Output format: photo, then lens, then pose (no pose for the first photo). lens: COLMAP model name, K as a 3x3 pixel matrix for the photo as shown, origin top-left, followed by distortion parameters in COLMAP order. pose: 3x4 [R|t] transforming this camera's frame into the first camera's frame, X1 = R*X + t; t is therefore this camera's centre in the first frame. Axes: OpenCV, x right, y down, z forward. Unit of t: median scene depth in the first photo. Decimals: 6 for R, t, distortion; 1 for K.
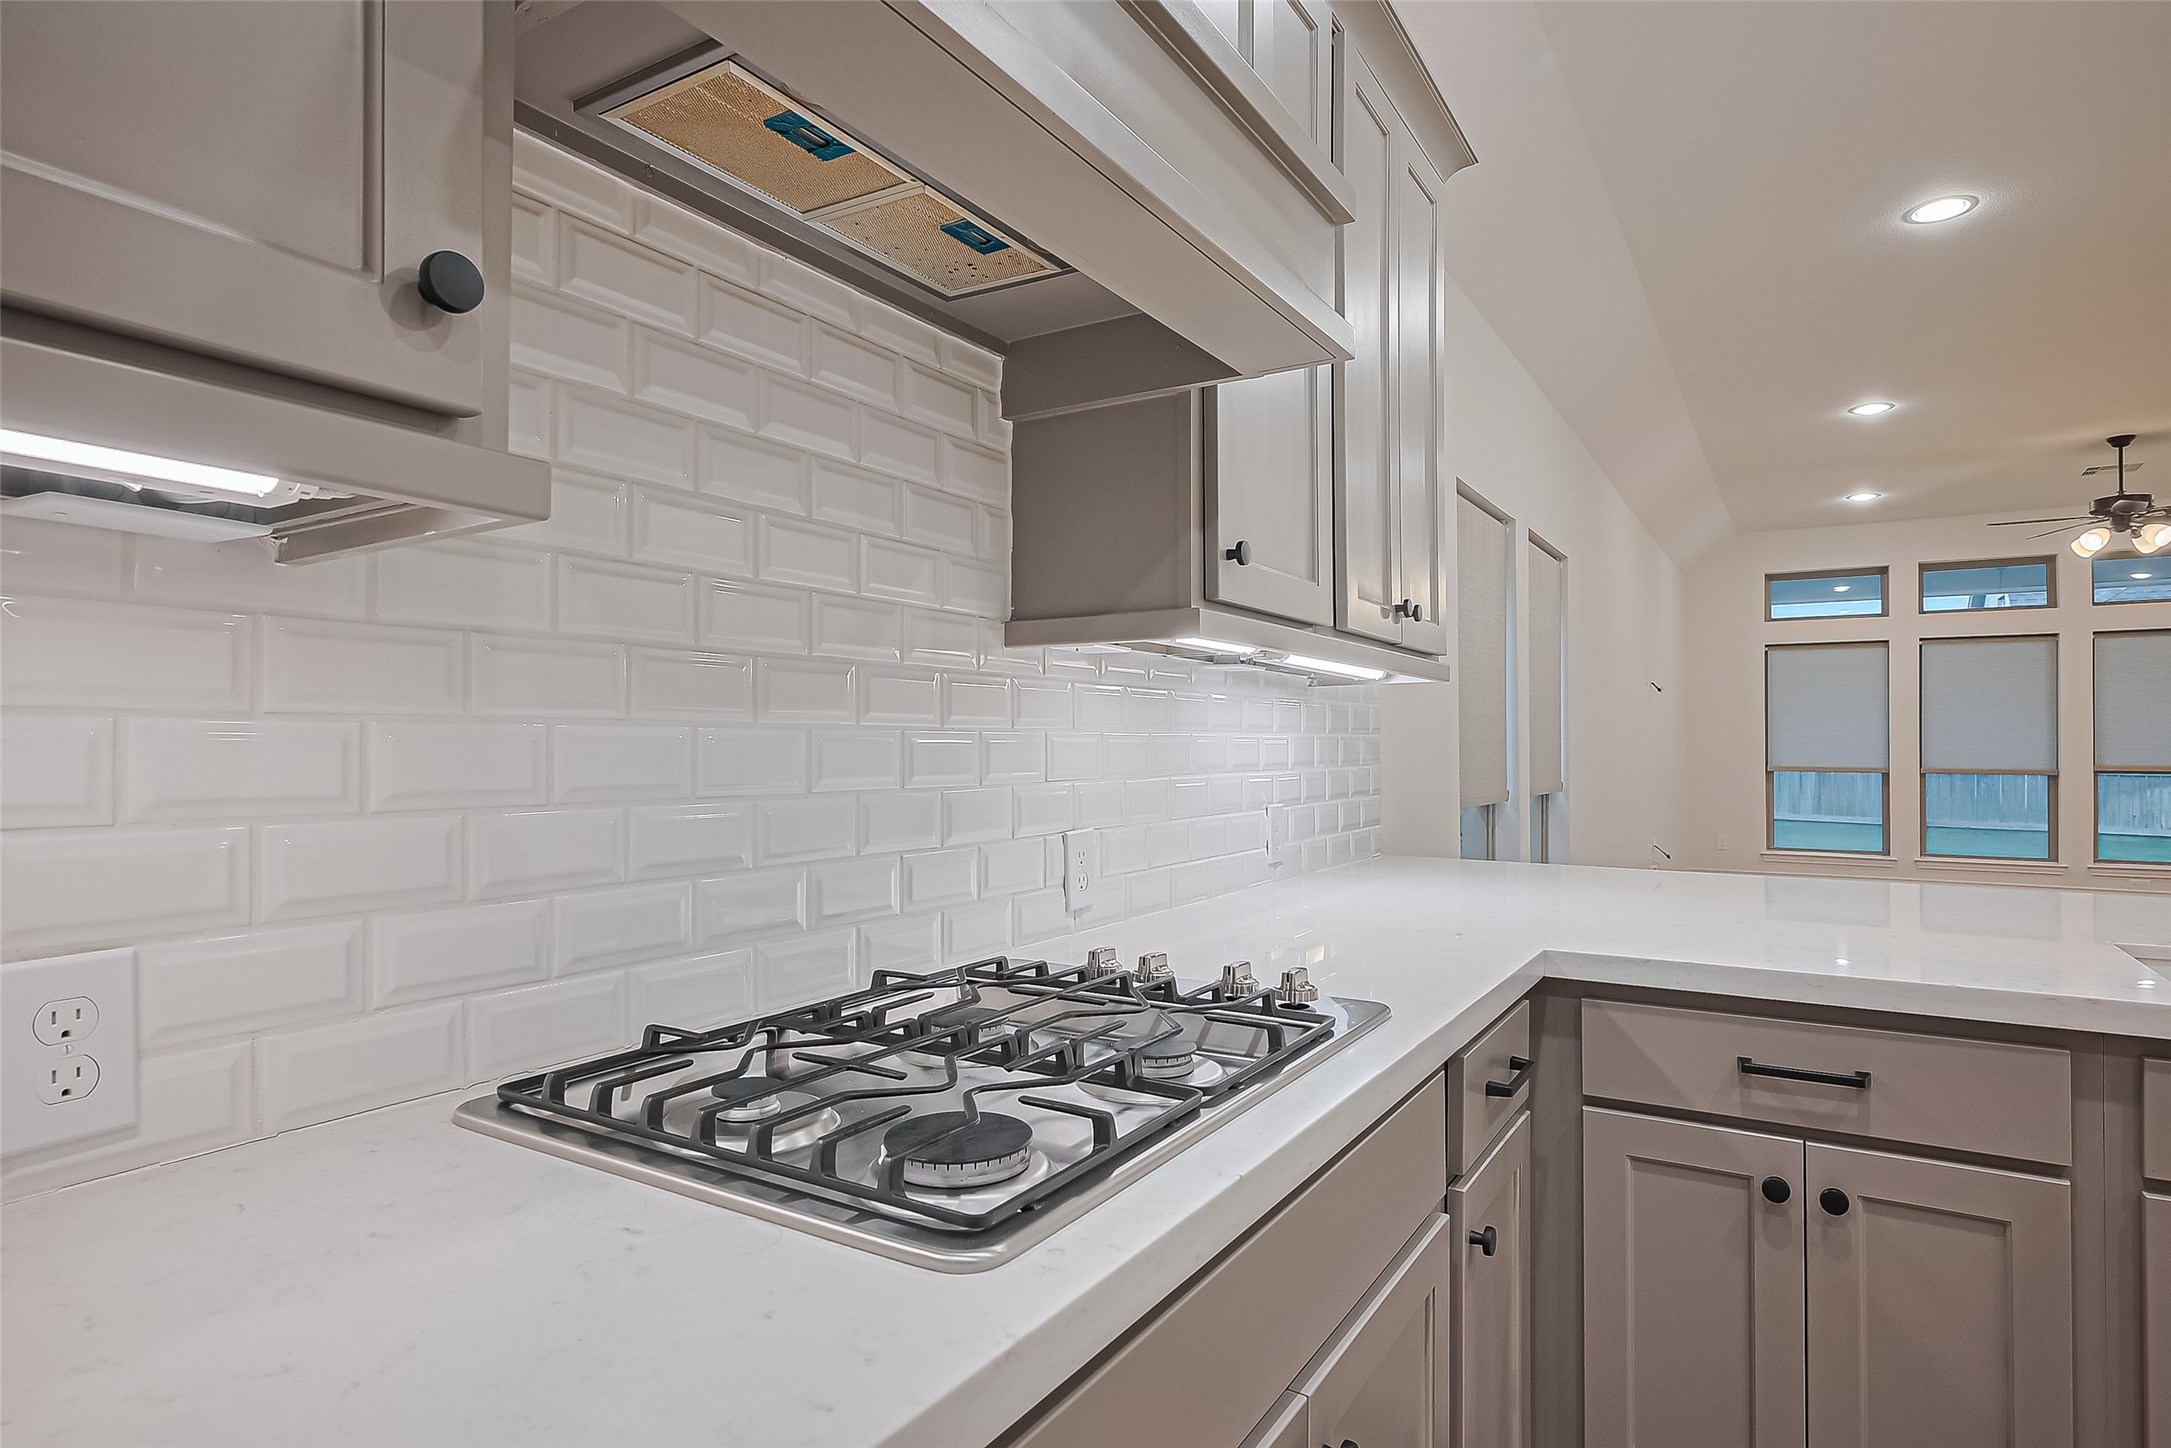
lens RADIAL K [[1132.4, 0, 1071.5], [0, 1132.4, 733.3], [0, 0, 1]] dist [-0.009223, -0.003769]
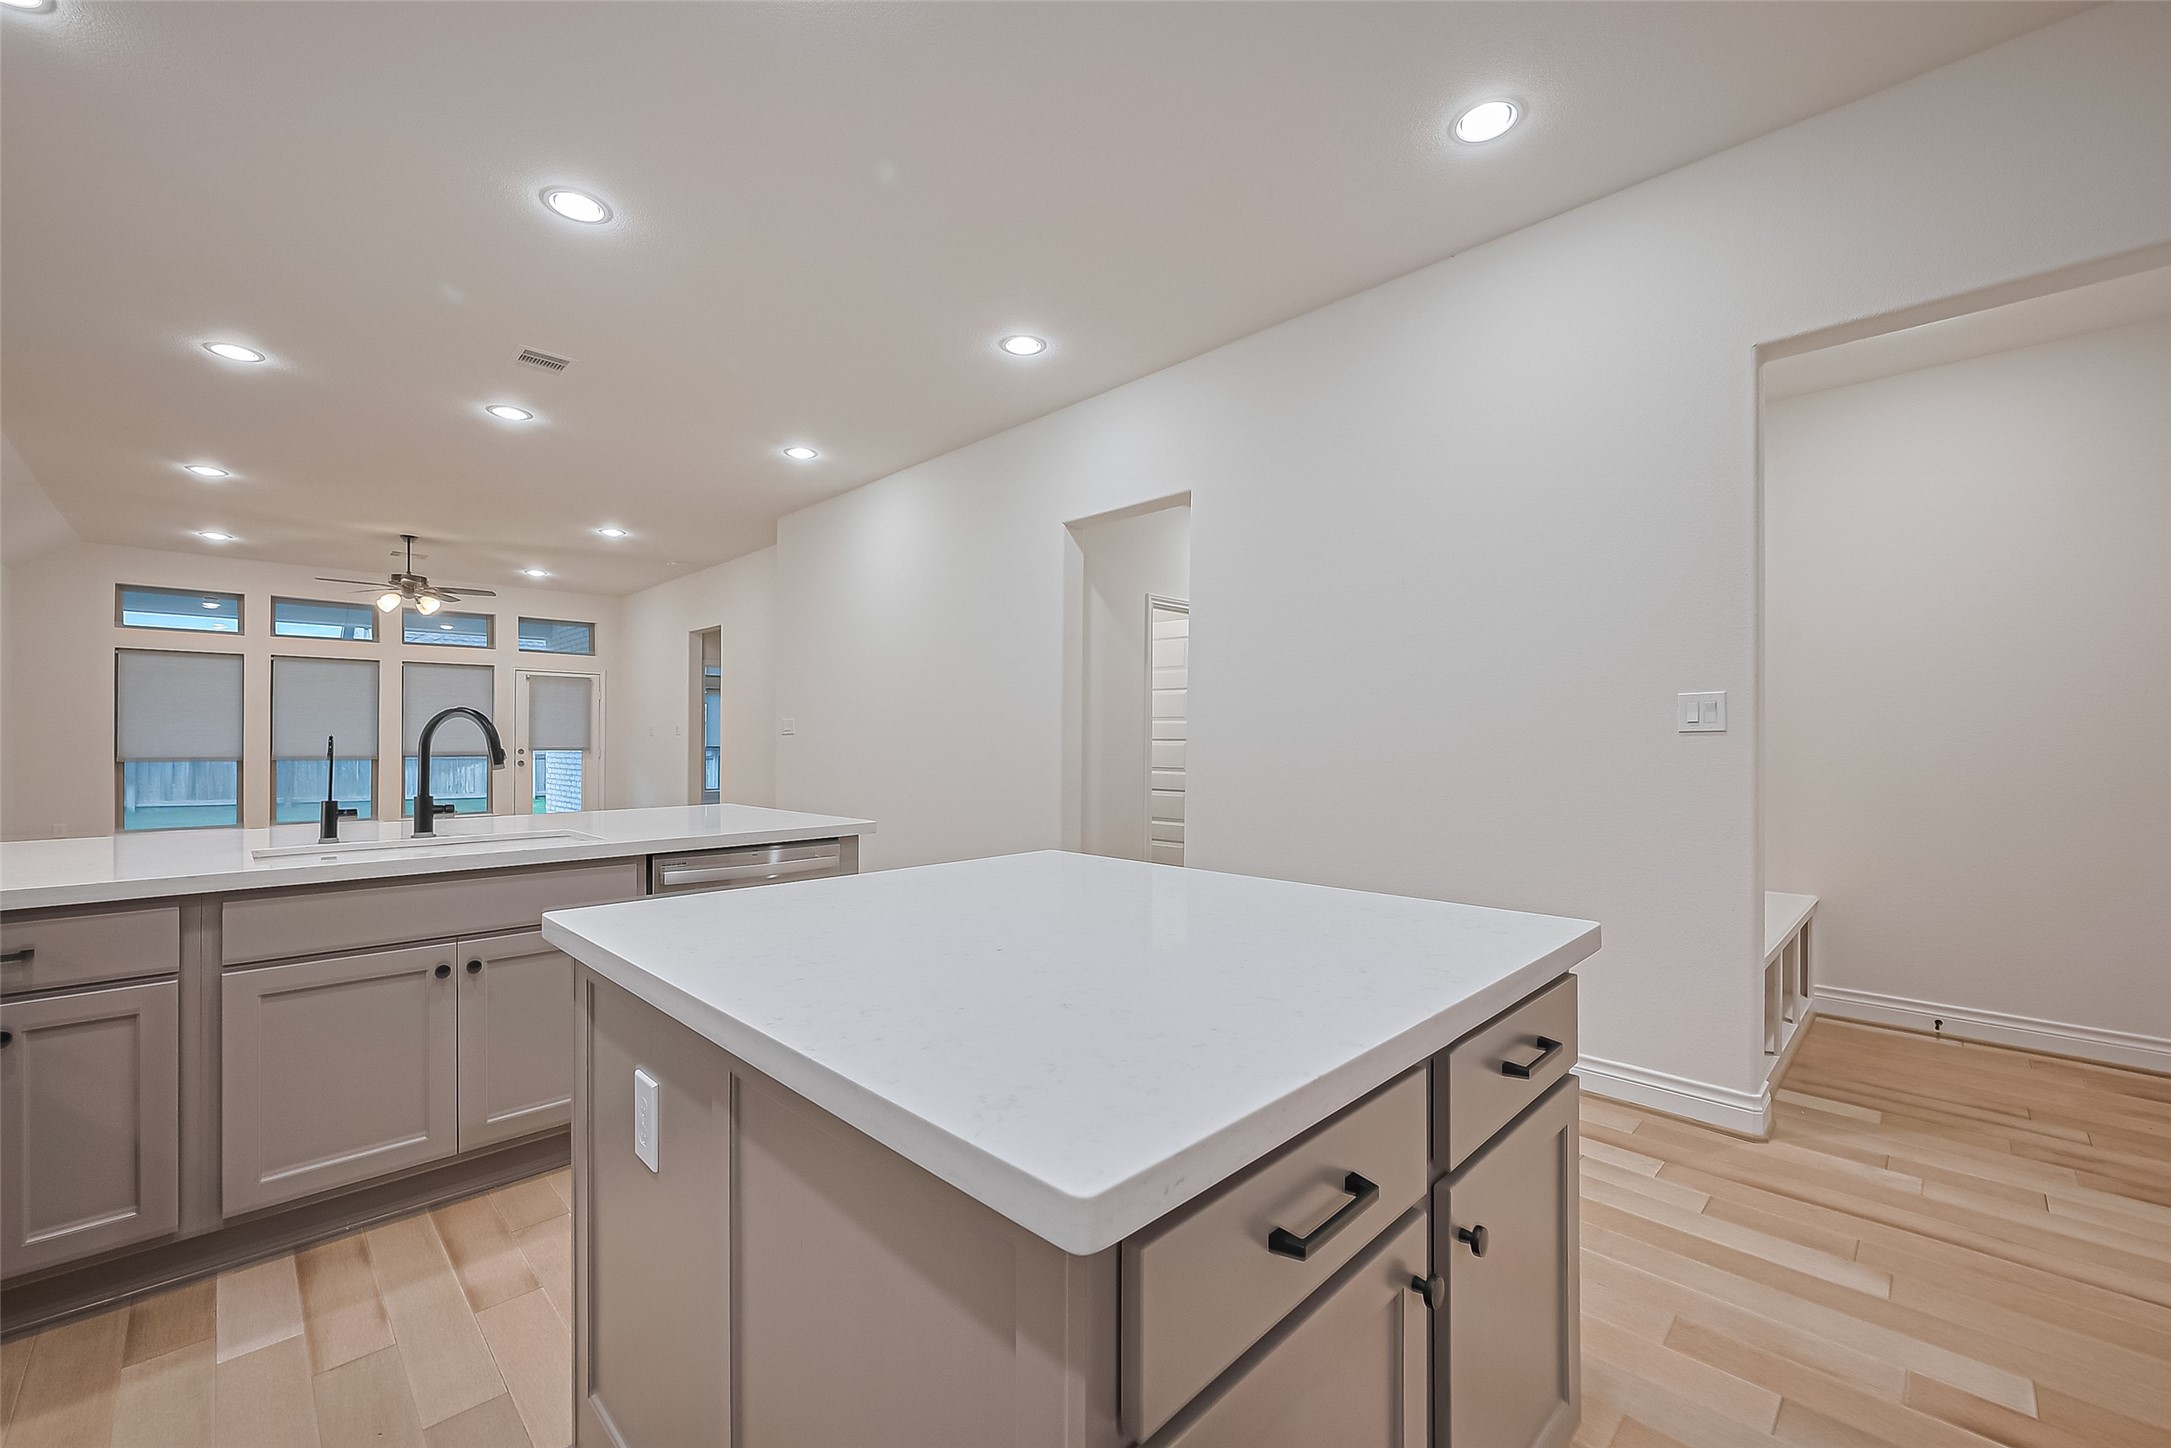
lens RADIAL K [[863.6, 0, 1084.9], [0, 863.6, 736.1], [0, 0, 1]] dist [0.000148, -0.000285]
pose [[0.197443, 0.001851, 0.980313, -0.047622], [-0.009579, 0.999954, 0.000041, -0.001462], [-0.980267, -0.009399, 0.197452, -0.181265]]
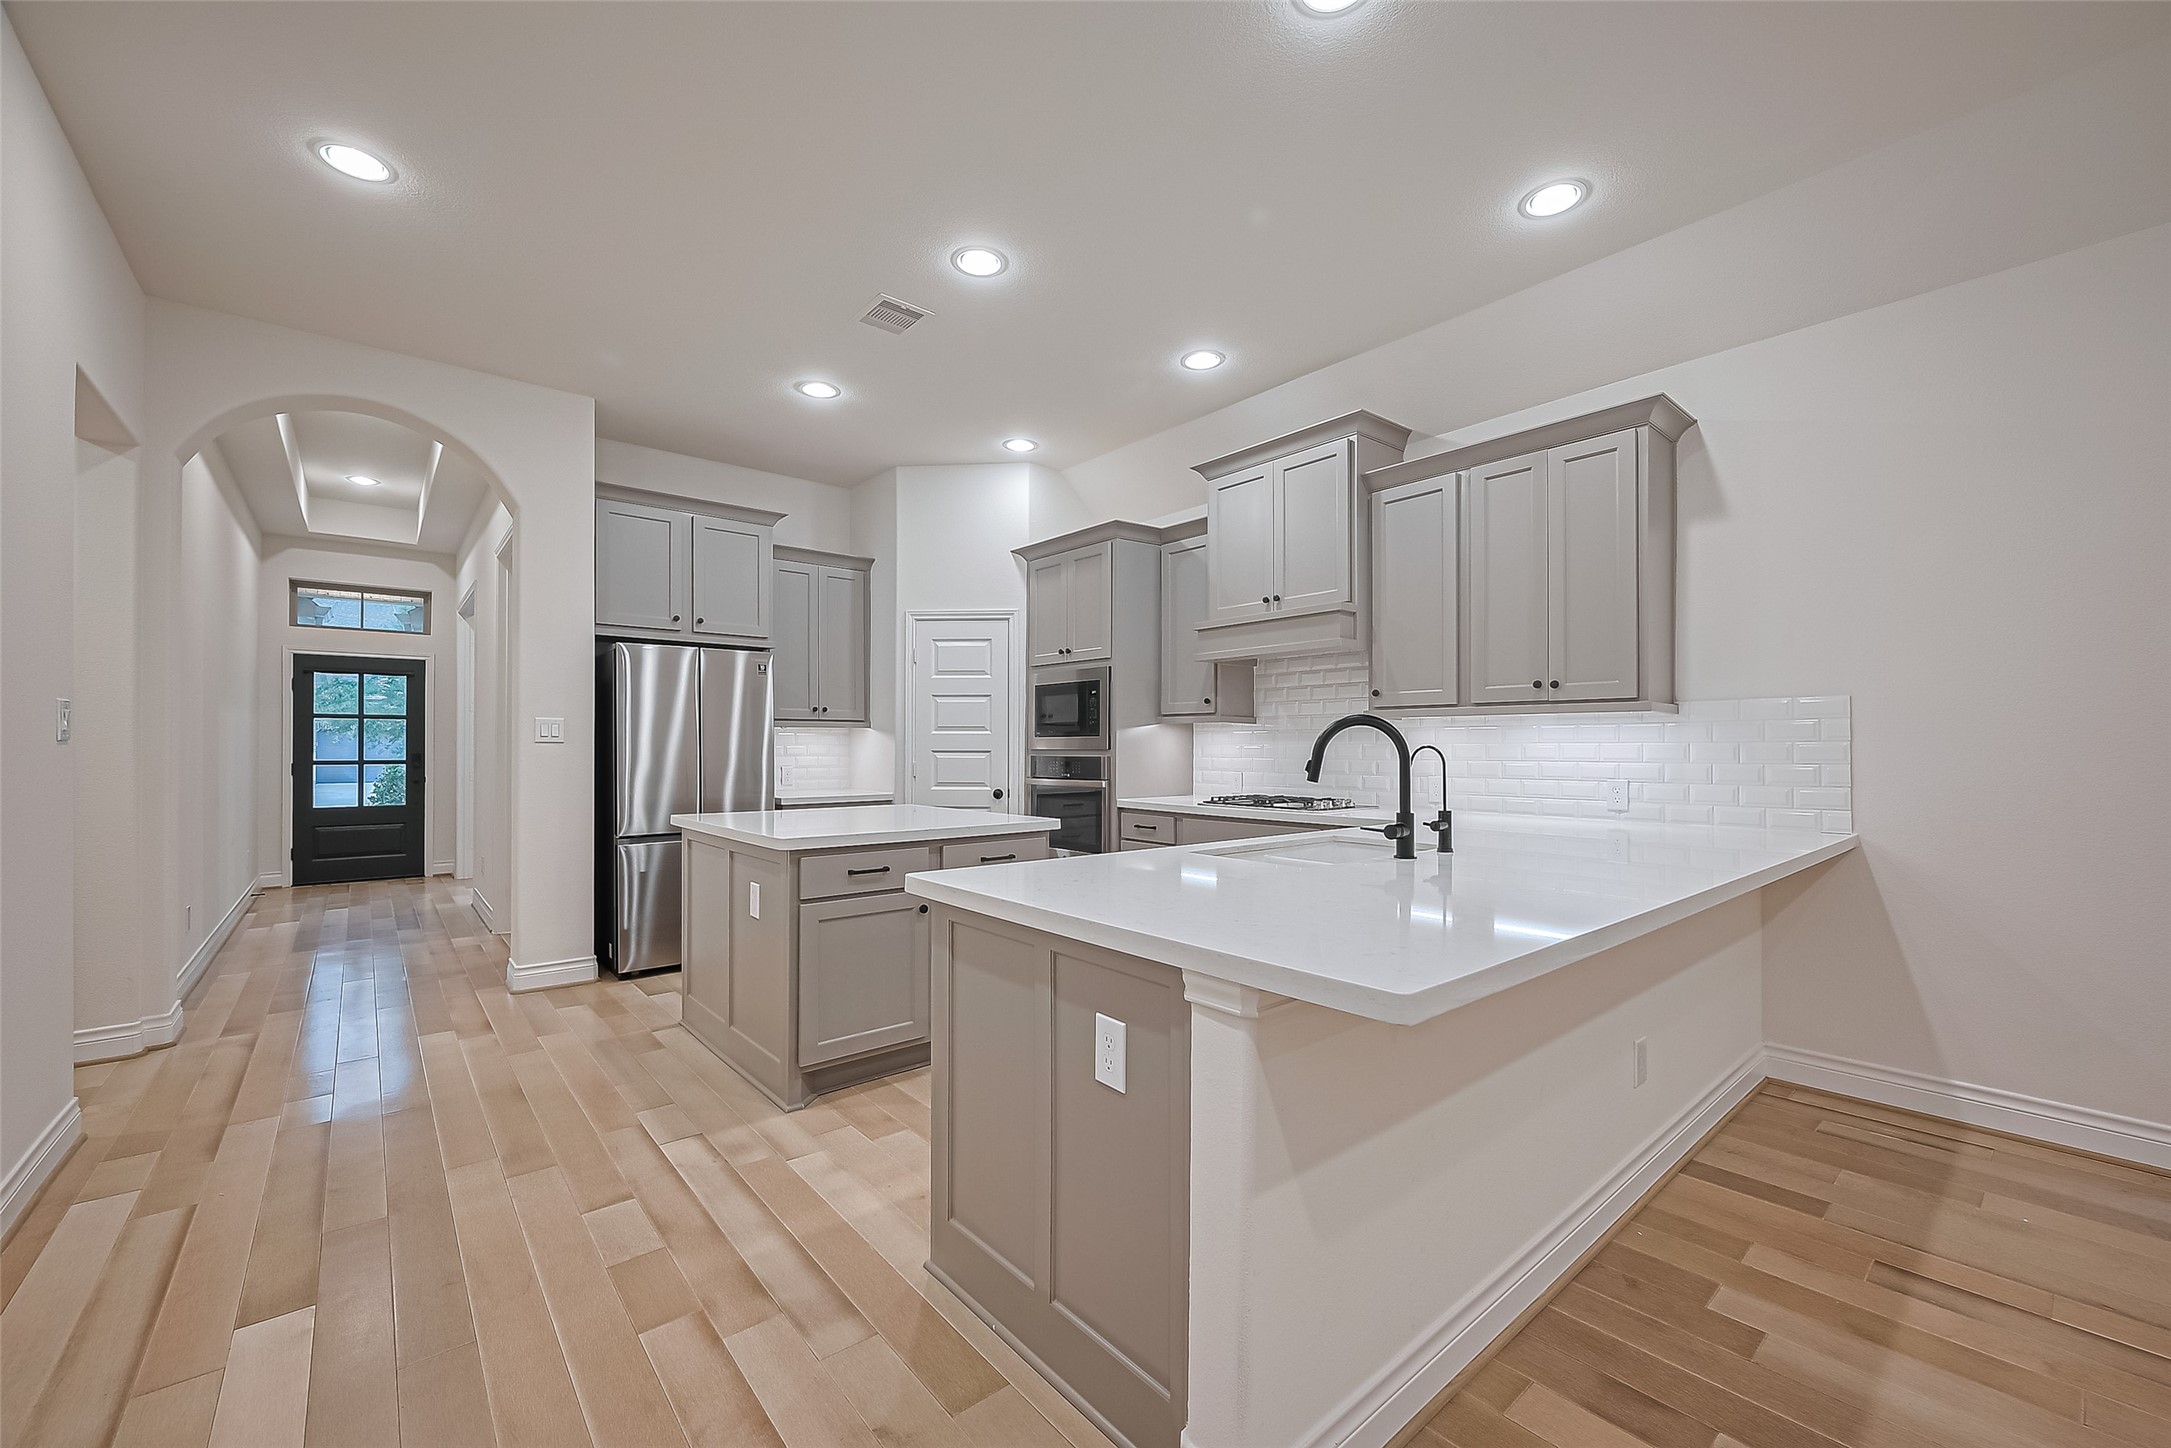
lens RADIAL K [[863.6, 0, 1103.3], [0, 863.6, 746.1], [0, 0, 1]] dist [0.000148, -0.000285]
pose [[-0.278595, -0.004762, -0.960397, 0.821649], [0.008477, 0.999937, -0.007418, 0.004590], [0.960371, -0.010208, -0.278537, 0.260469]]
